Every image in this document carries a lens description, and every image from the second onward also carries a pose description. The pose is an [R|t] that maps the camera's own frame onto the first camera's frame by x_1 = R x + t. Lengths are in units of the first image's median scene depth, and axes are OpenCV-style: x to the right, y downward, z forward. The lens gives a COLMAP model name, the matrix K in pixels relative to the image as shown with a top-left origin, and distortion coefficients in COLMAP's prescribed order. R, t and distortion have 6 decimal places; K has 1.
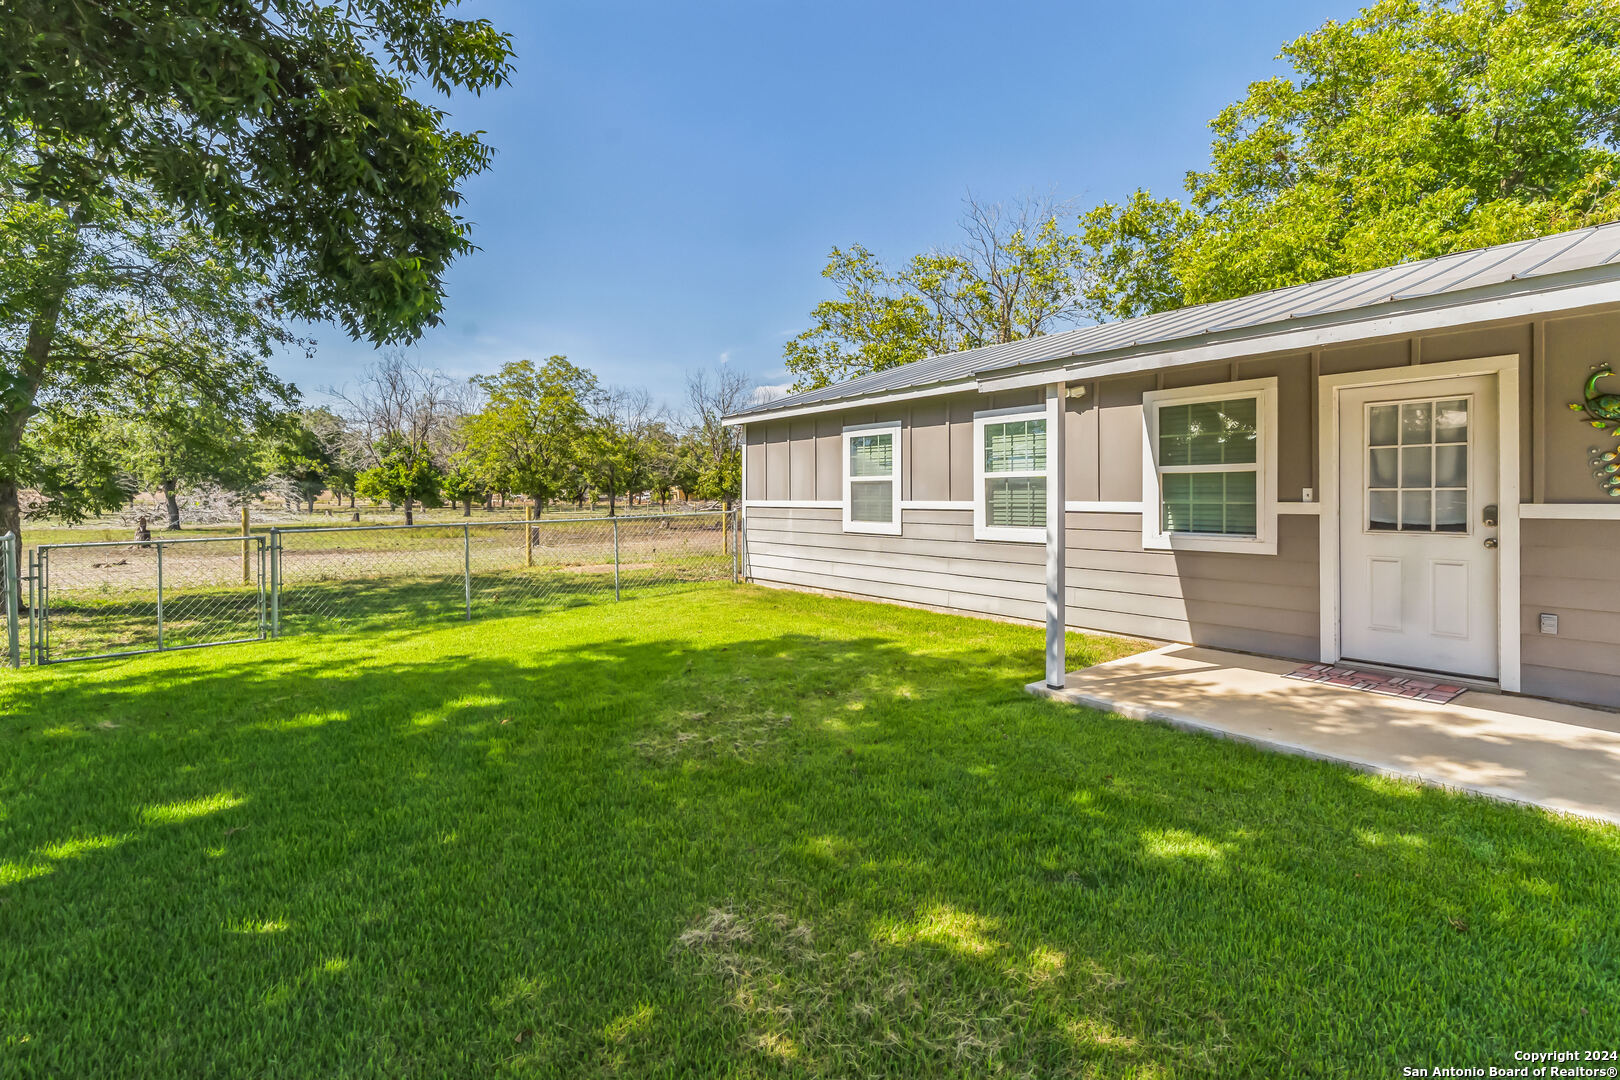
lens RADIAL K [[747.9, 0, 803.2], [0, 747.9, 495.9], [0, 0, 1]] dist [0.006039, -0.000567]
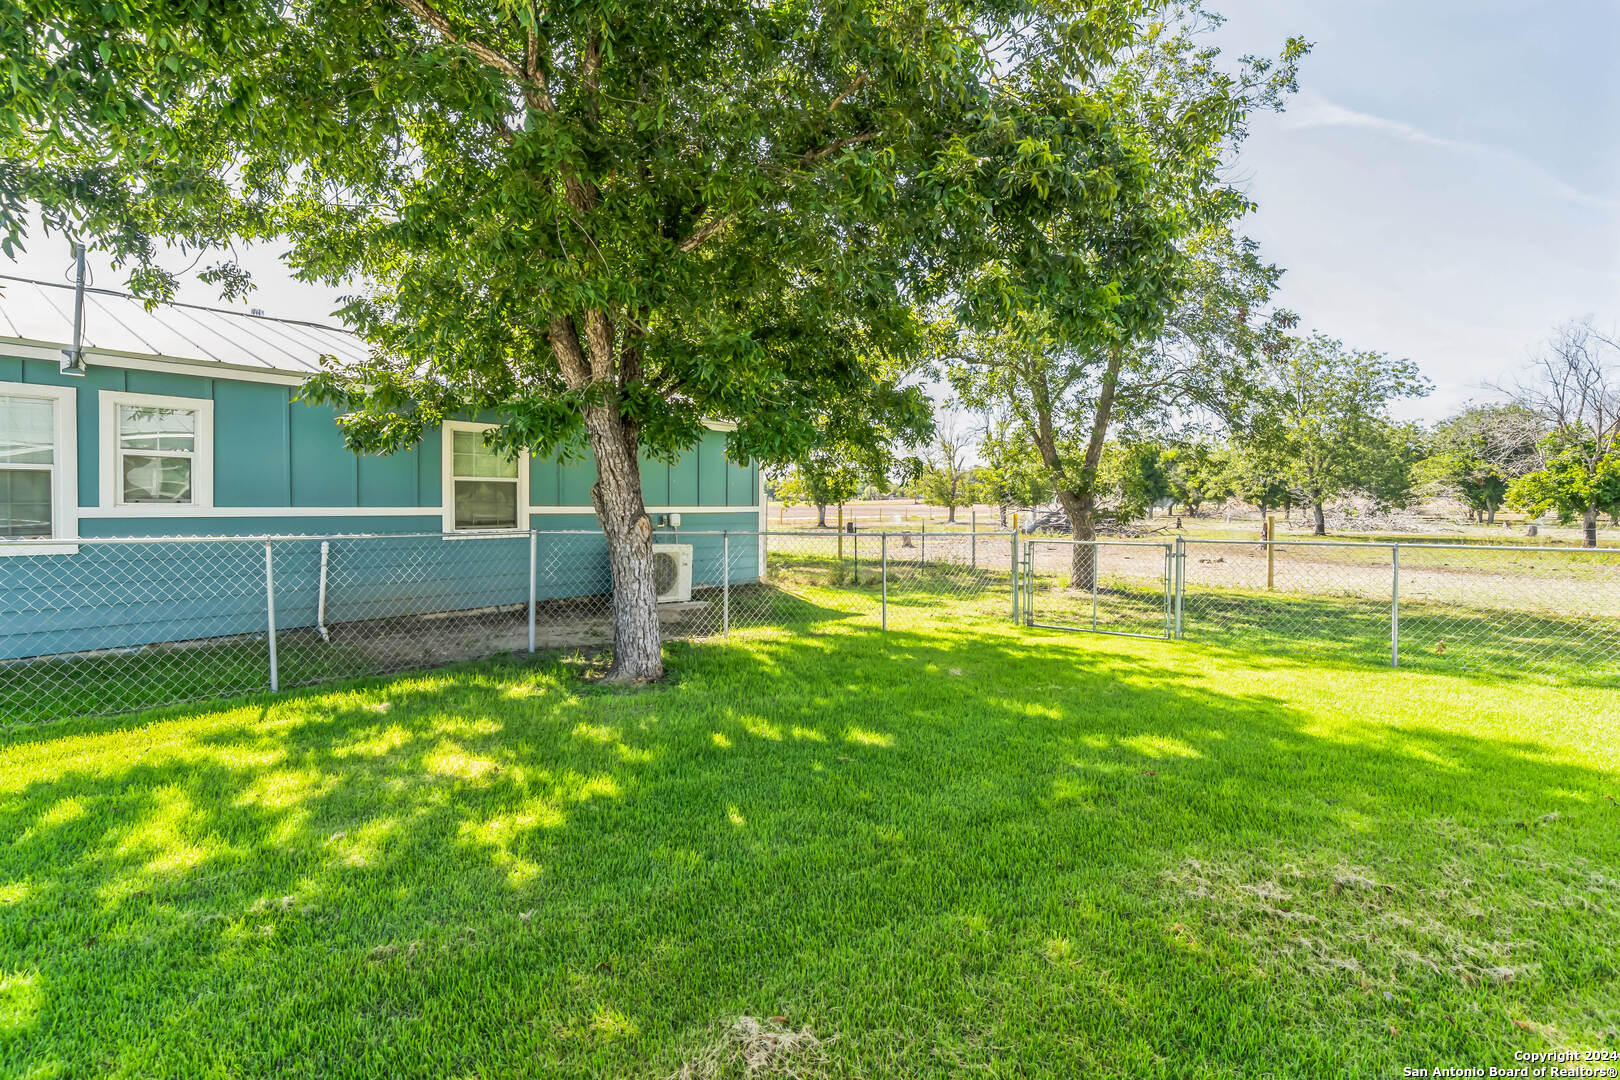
lens RADIAL K [[747.9, 0, 803.3], [0, 747.9, 505.0], [0, 0, 1]] dist [0.006039, -0.000567]
pose [[0.226795, 0.011381, -0.973876, 0.200665], [-0.009603, 0.999909, 0.009448, -0.006632], [0.973895, 0.007210, 0.226884, 0.245921]]
